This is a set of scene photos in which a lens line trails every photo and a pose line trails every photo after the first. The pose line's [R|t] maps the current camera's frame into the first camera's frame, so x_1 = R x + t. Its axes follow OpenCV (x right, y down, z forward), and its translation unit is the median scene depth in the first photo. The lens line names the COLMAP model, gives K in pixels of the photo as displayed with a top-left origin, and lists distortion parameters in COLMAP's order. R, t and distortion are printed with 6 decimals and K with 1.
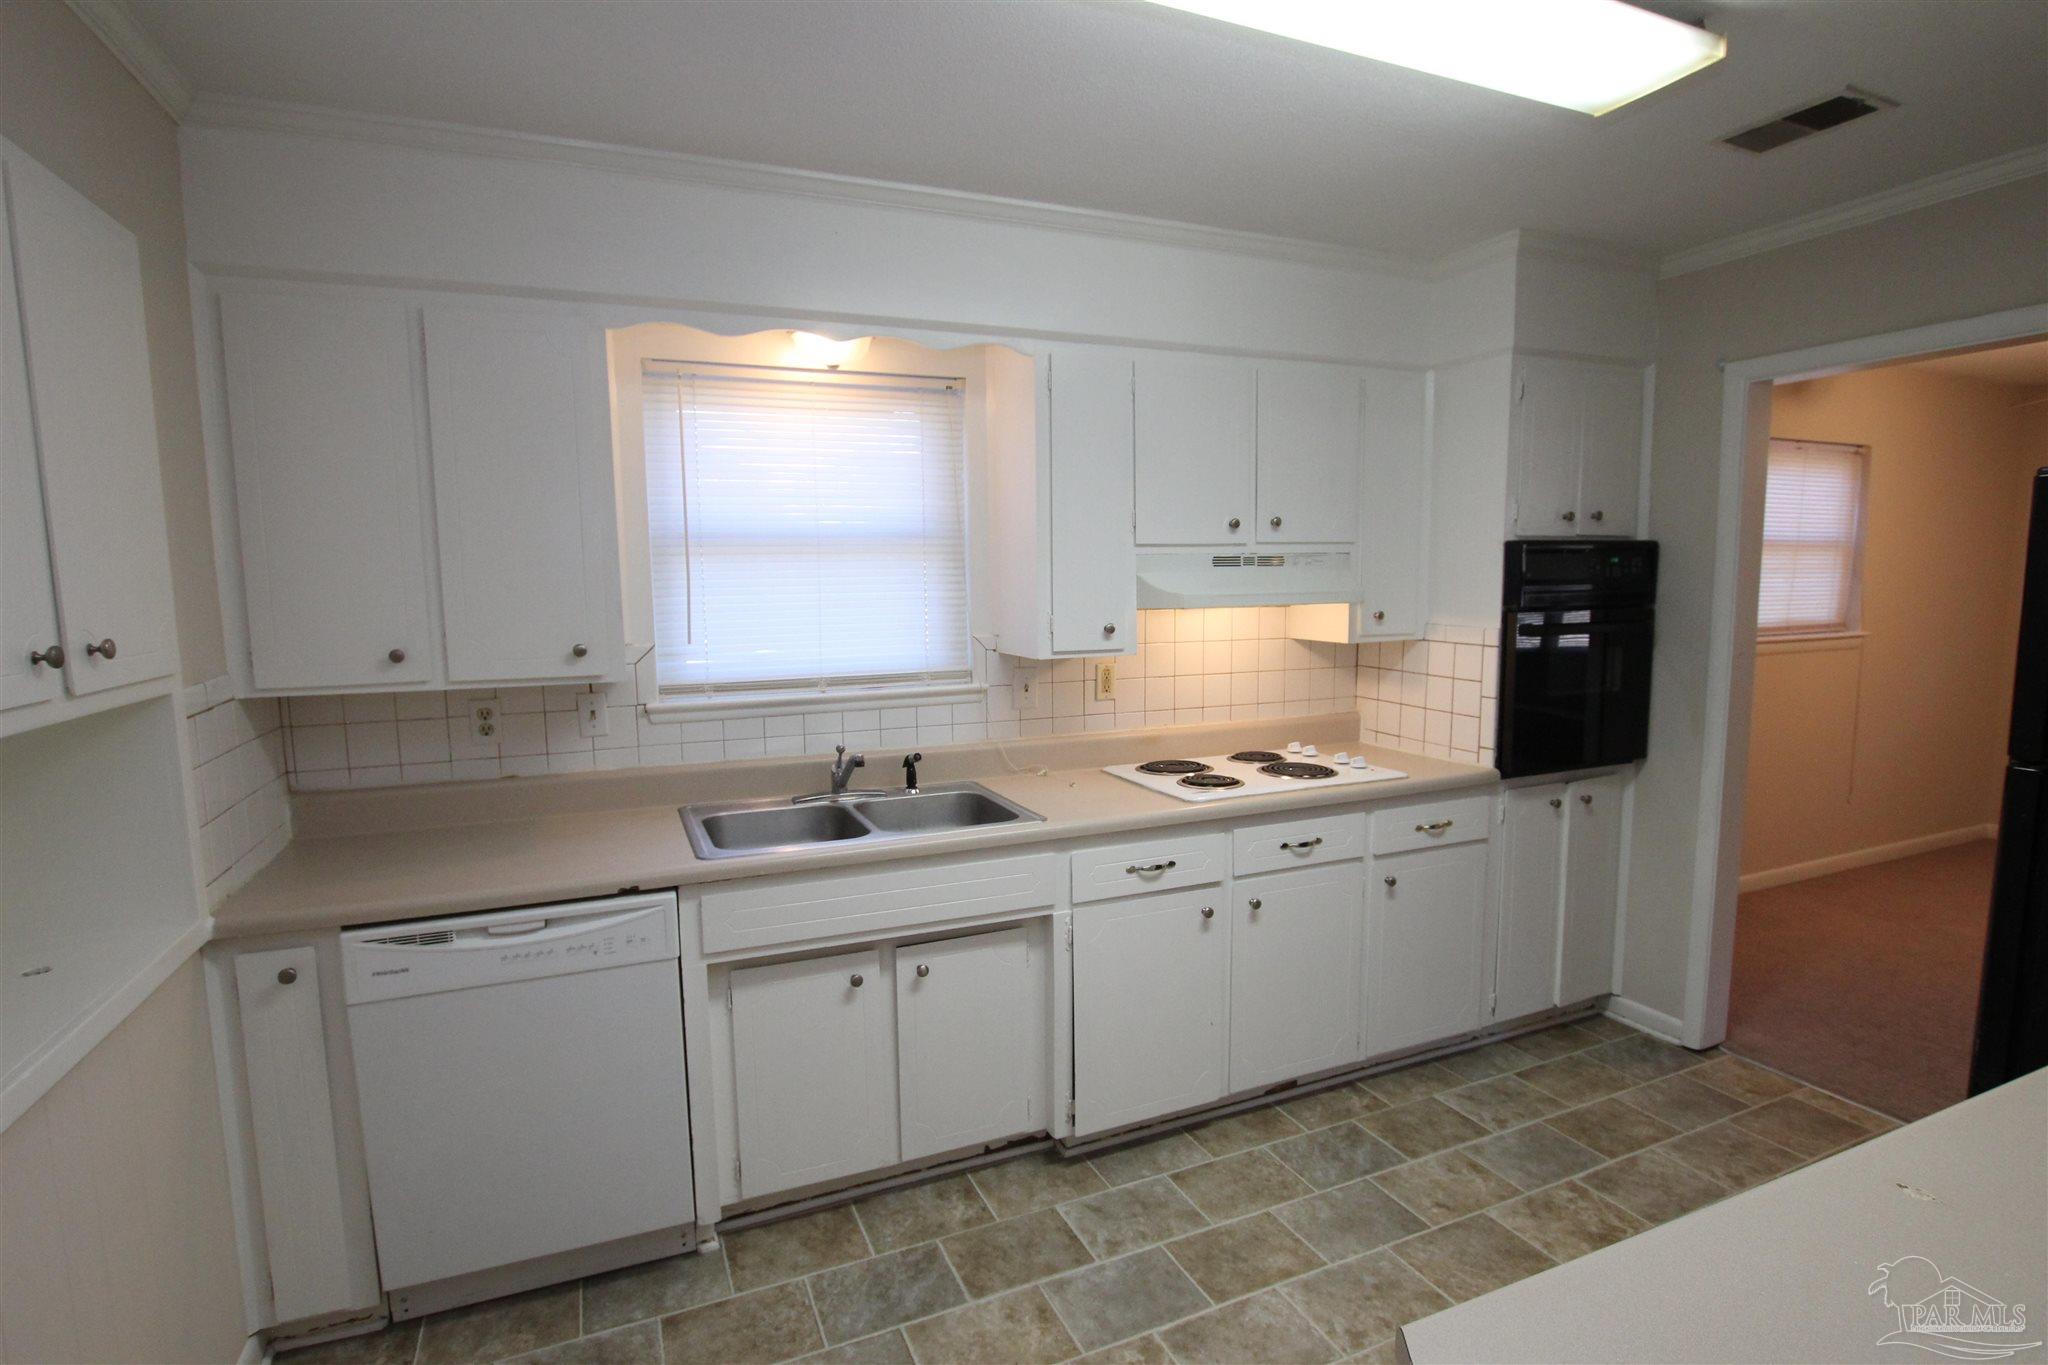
lens RADIAL K [[1012.5, 0, 1030.1], [0, 1012.5, 689.0], [0, 0, 1]] dist [-0.027740, 0.002092]
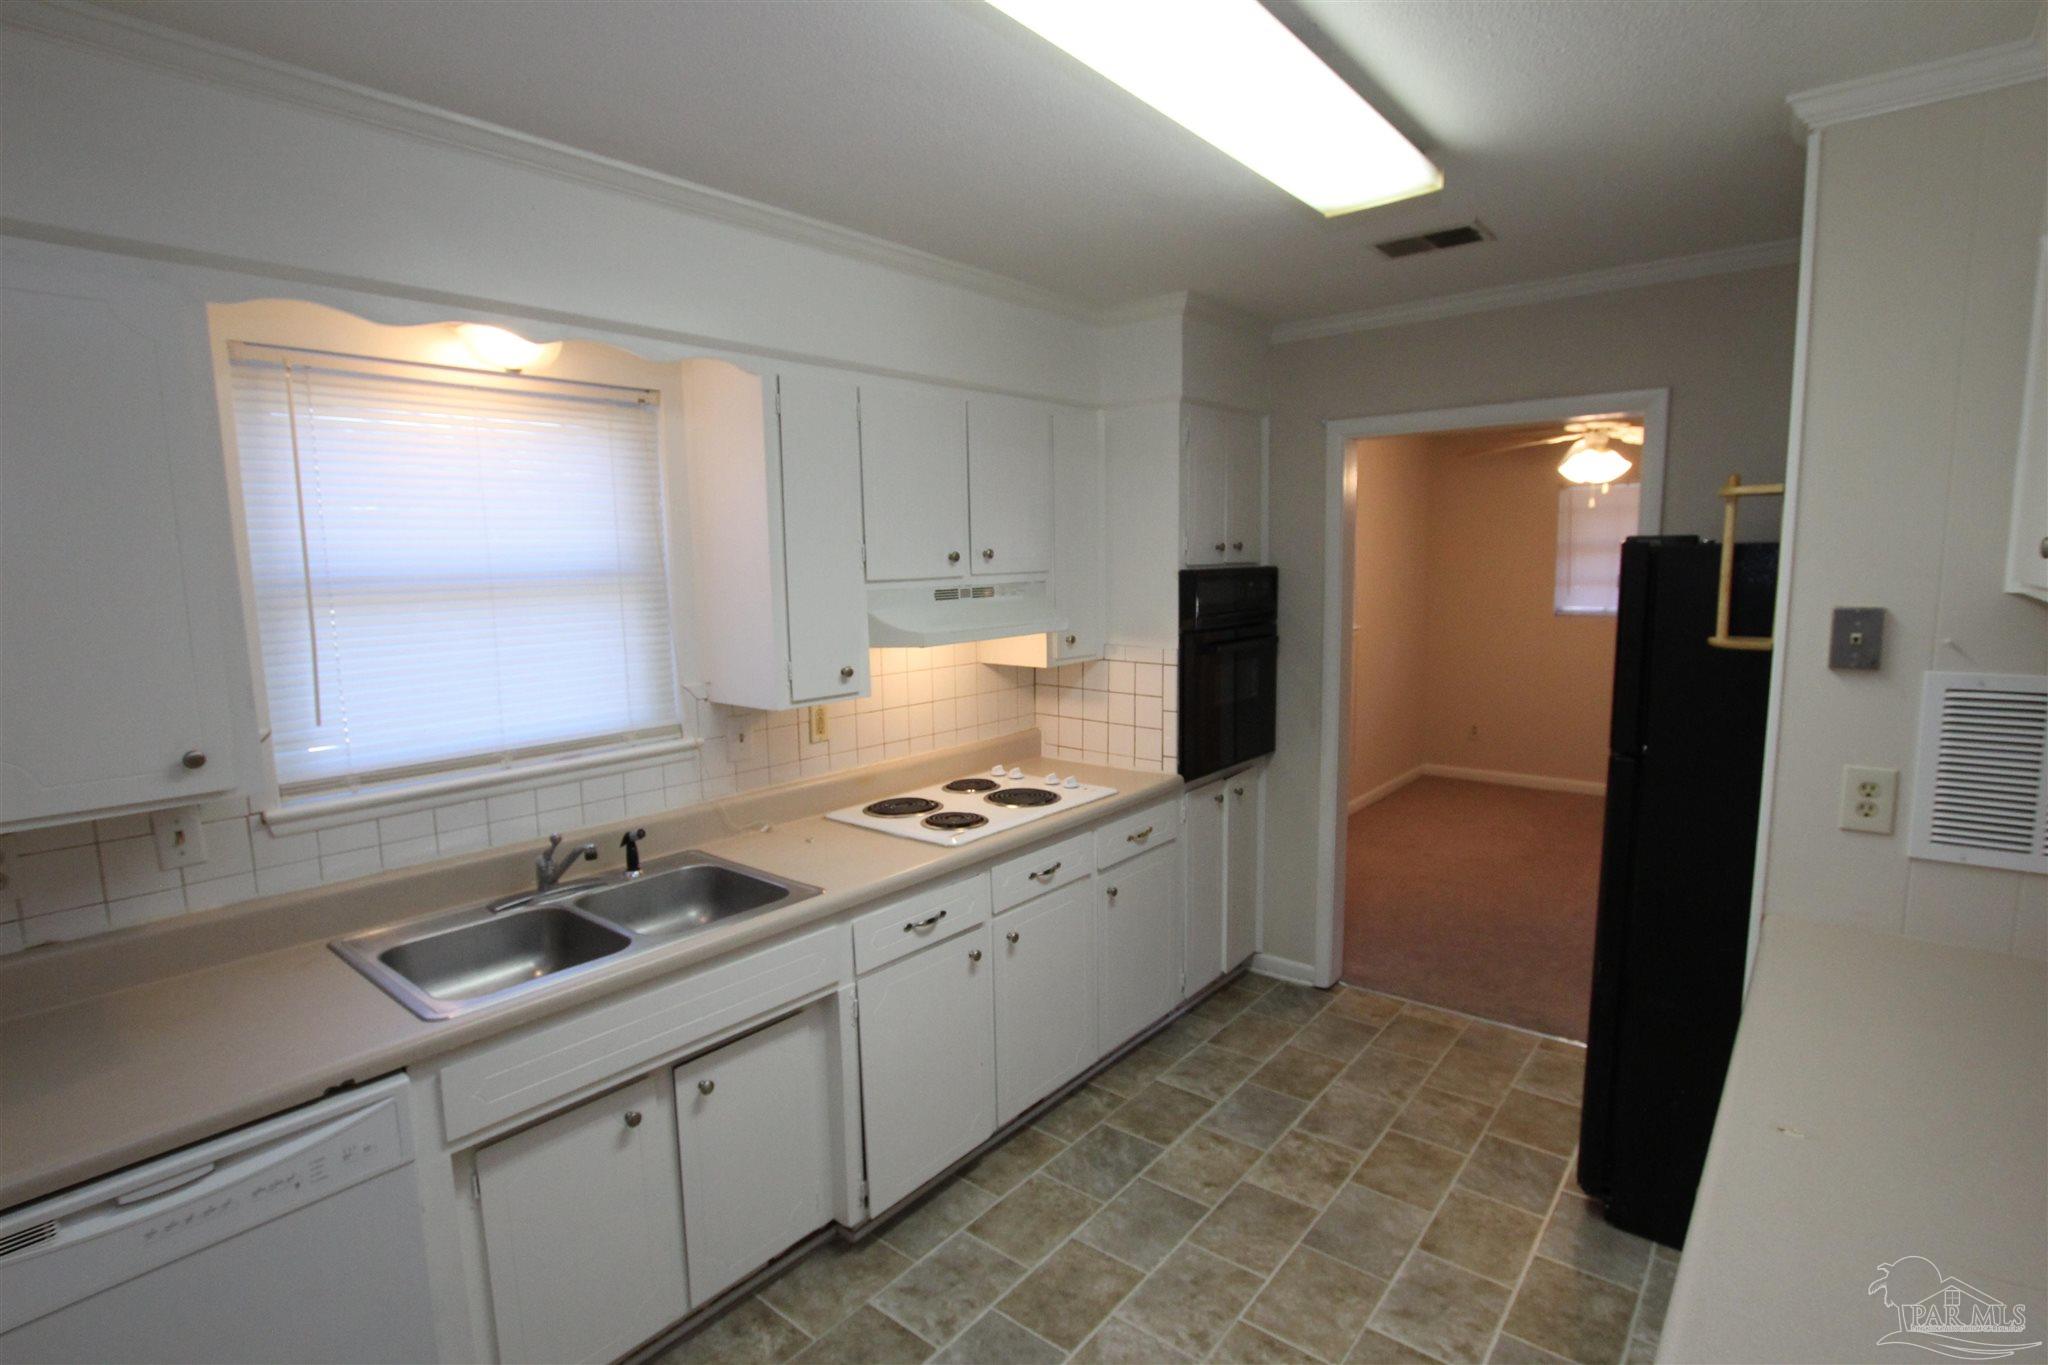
lens RADIAL K [[989.8, 0, 1027.5], [0, 989.8, 687.8], [0, 0, 1]] dist [-0.036162, 0.008005]
pose [[0.889599, -0.062857, 0.452396, -0.193950], [0.057725, 0.998016, 0.025155, -0.059641], [-0.453080, 0.003737, 0.891462, 0.111876]]
